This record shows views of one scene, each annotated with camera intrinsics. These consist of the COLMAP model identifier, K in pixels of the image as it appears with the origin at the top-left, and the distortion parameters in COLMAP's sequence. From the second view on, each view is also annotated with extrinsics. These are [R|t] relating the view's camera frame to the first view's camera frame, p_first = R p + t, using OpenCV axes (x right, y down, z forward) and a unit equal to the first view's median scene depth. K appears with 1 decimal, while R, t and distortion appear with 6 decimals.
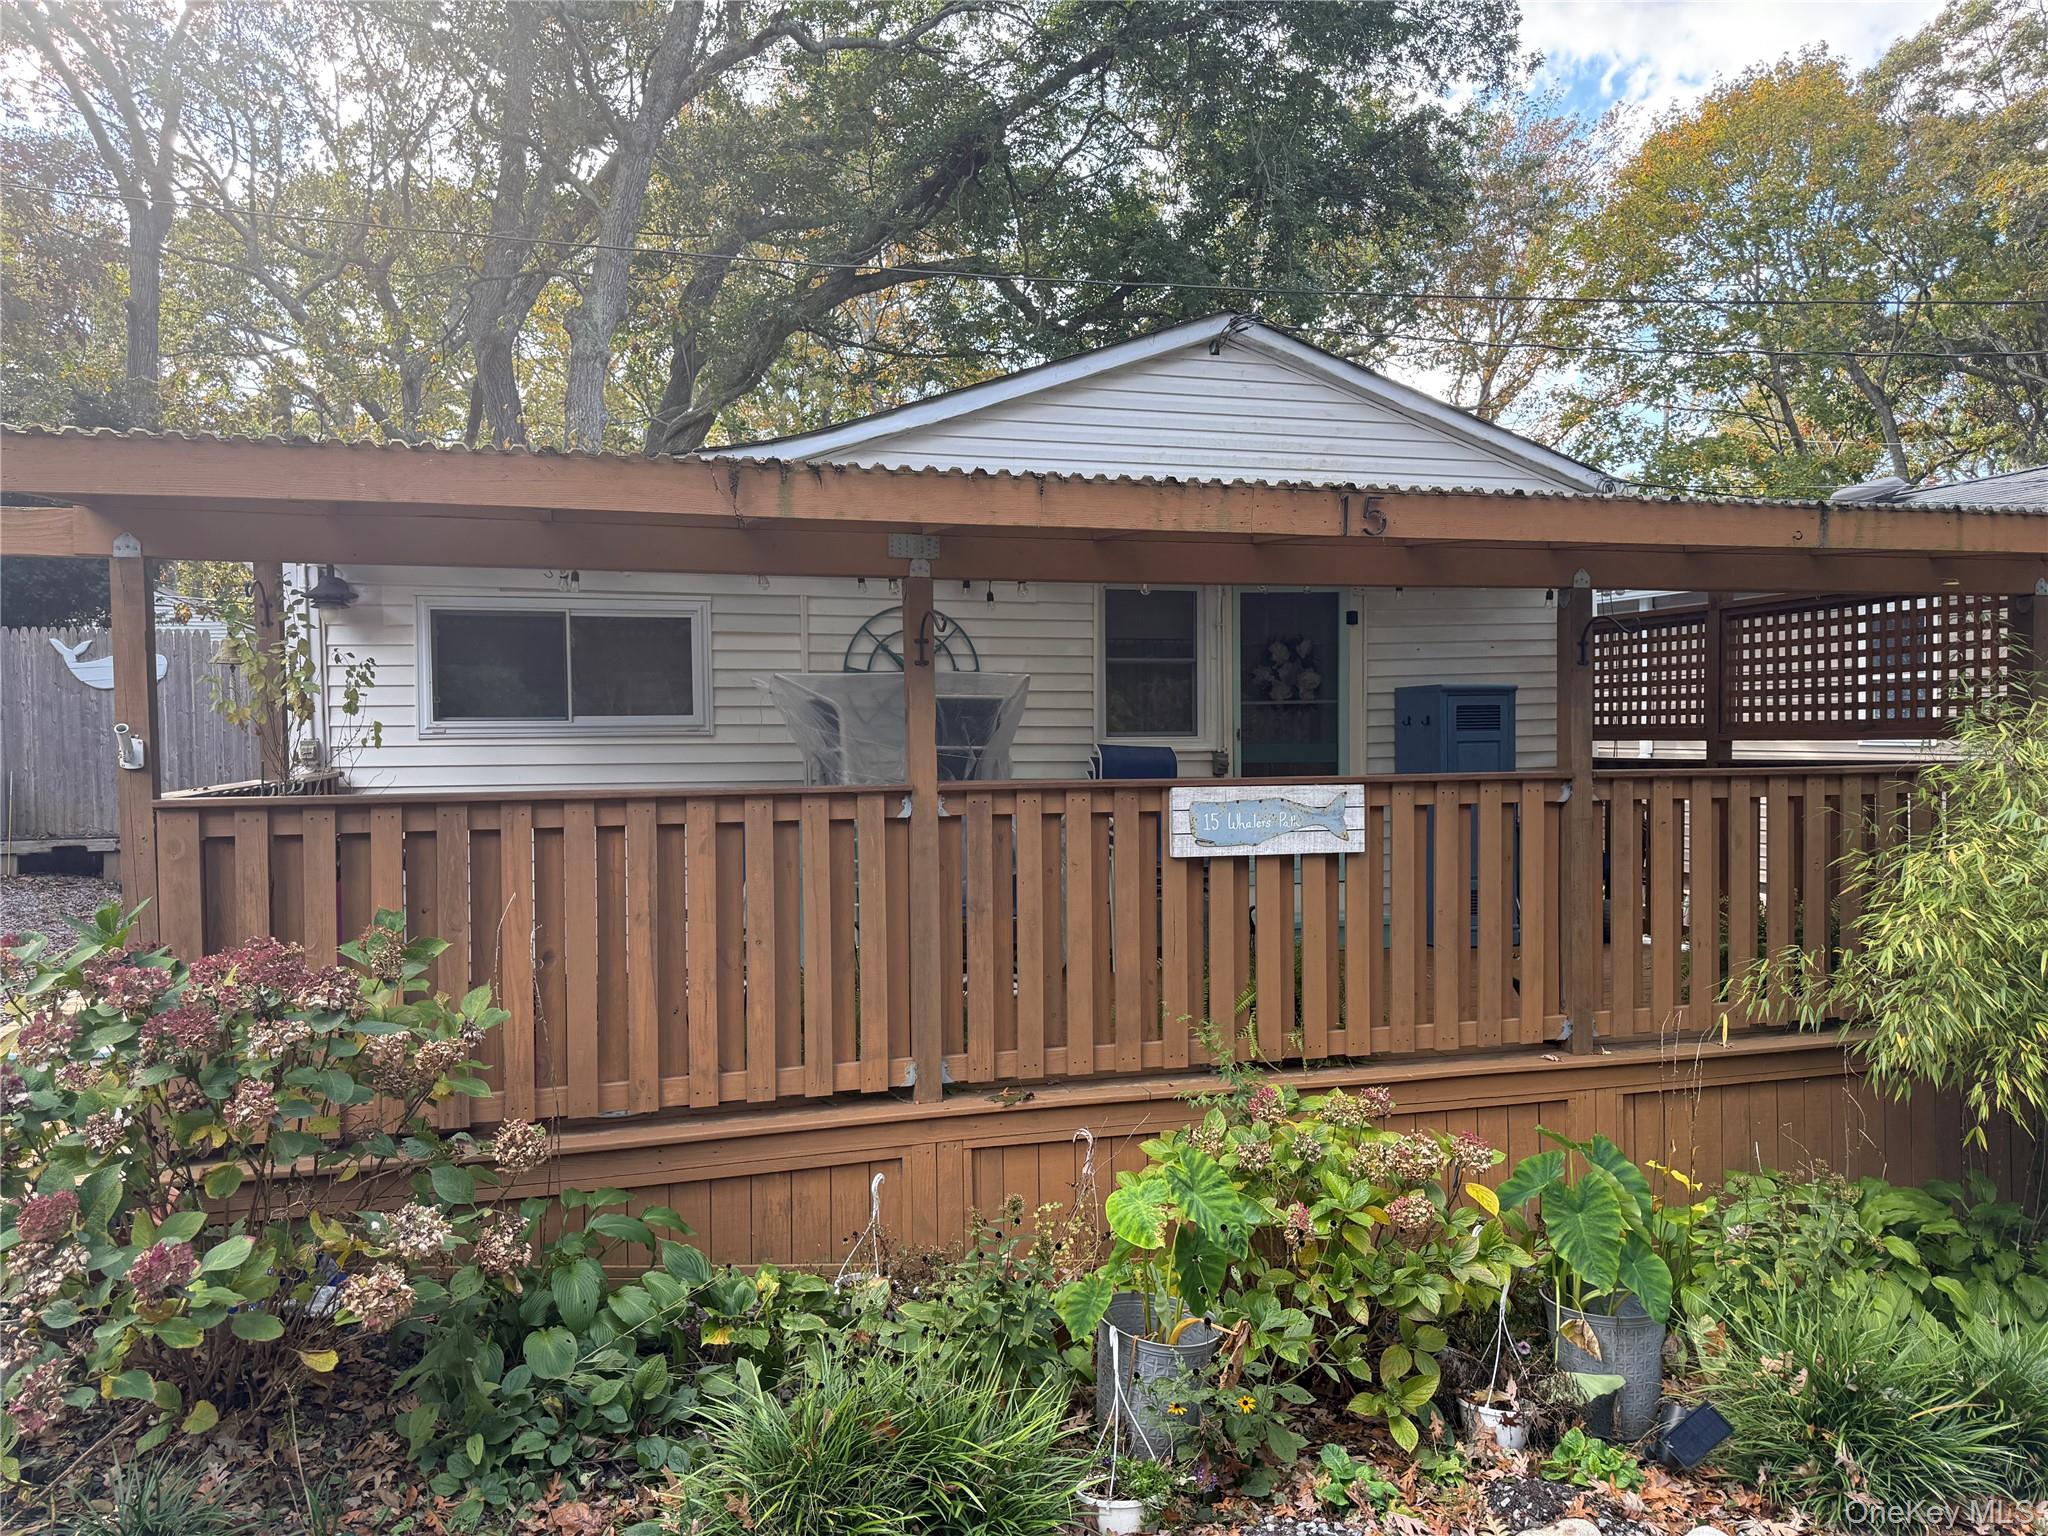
lens RADIAL K [[1397.7, 0, 1012.2], [0, 1397.7, 779.0], [0, 0, 1]] dist [0.060202, -0.060311]
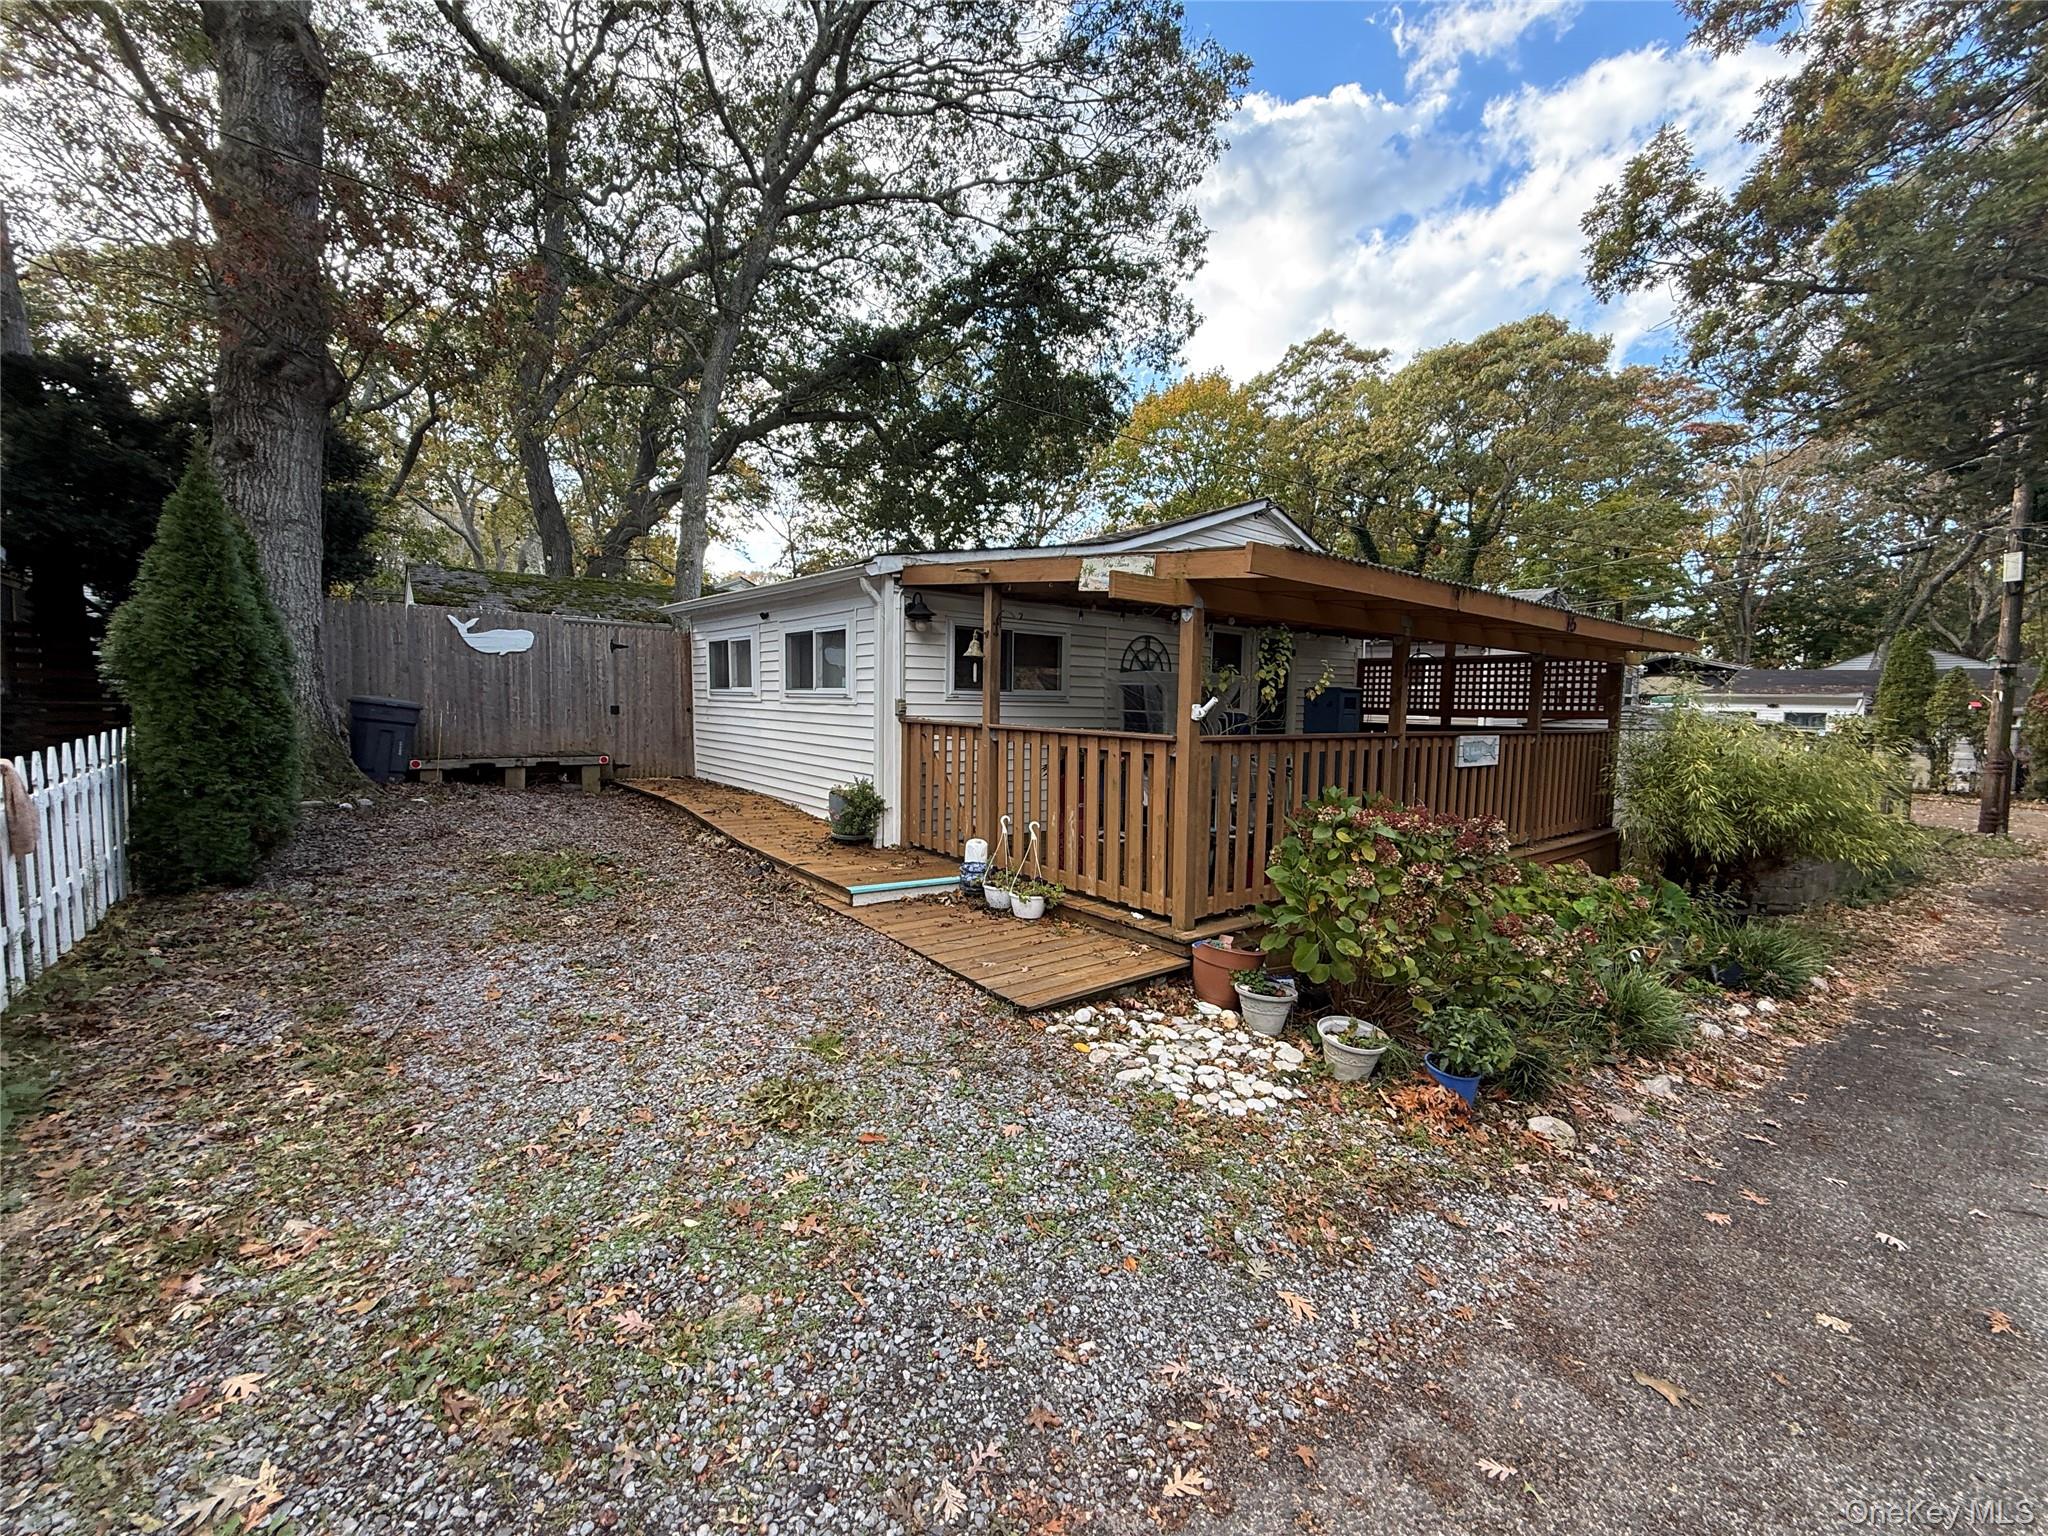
lens RADIAL K [[817.6, 0, 1023.0], [0, 817.6, 764.6], [0, 0, 1]] dist [0.000457, 0.000340]
pose [[0.922244, -0.000574, 0.386608, -0.694151], [-0.017647, 0.998894, 0.043580, 0.004464], [-0.386205, -0.047014, 0.921214, 0.039173]]
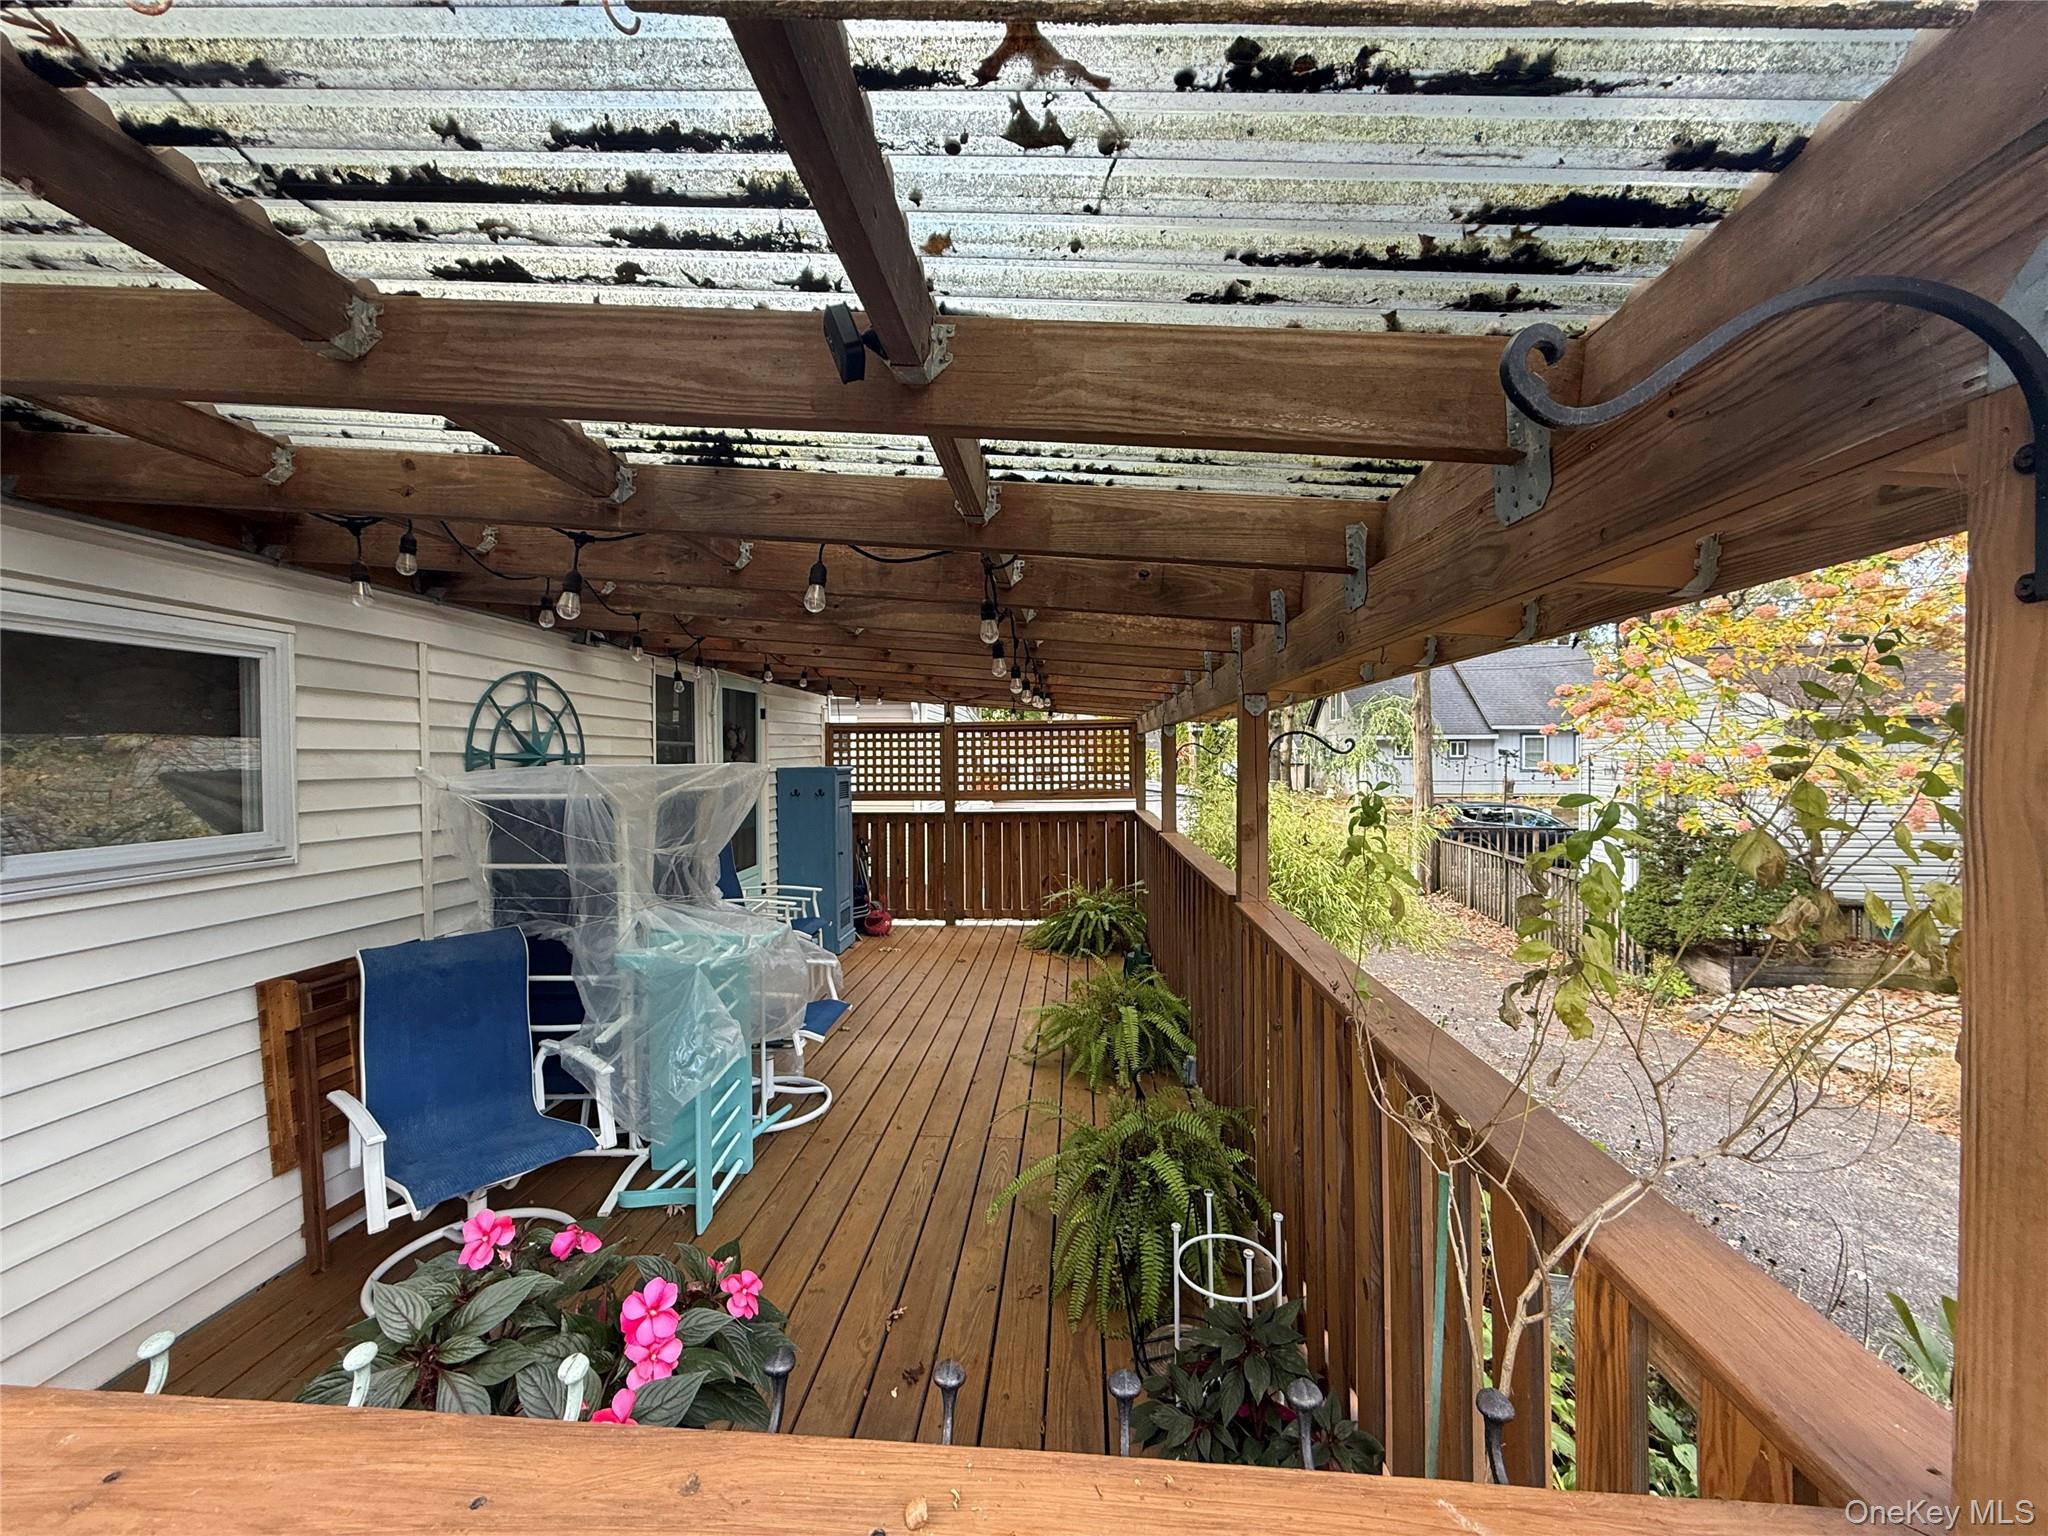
lens RADIAL K [[820.4, 0, 1024.7], [0, 820.4, 764.8], [0, 0, 1]] dist [0.000005, -0.000451]
pose [[0.340762, 0.002368, 0.940147, -0.441328], [0.030689, 0.999436, -0.013641, -0.059343], [-0.939649, 0.033501, 0.340497, 0.611503]]
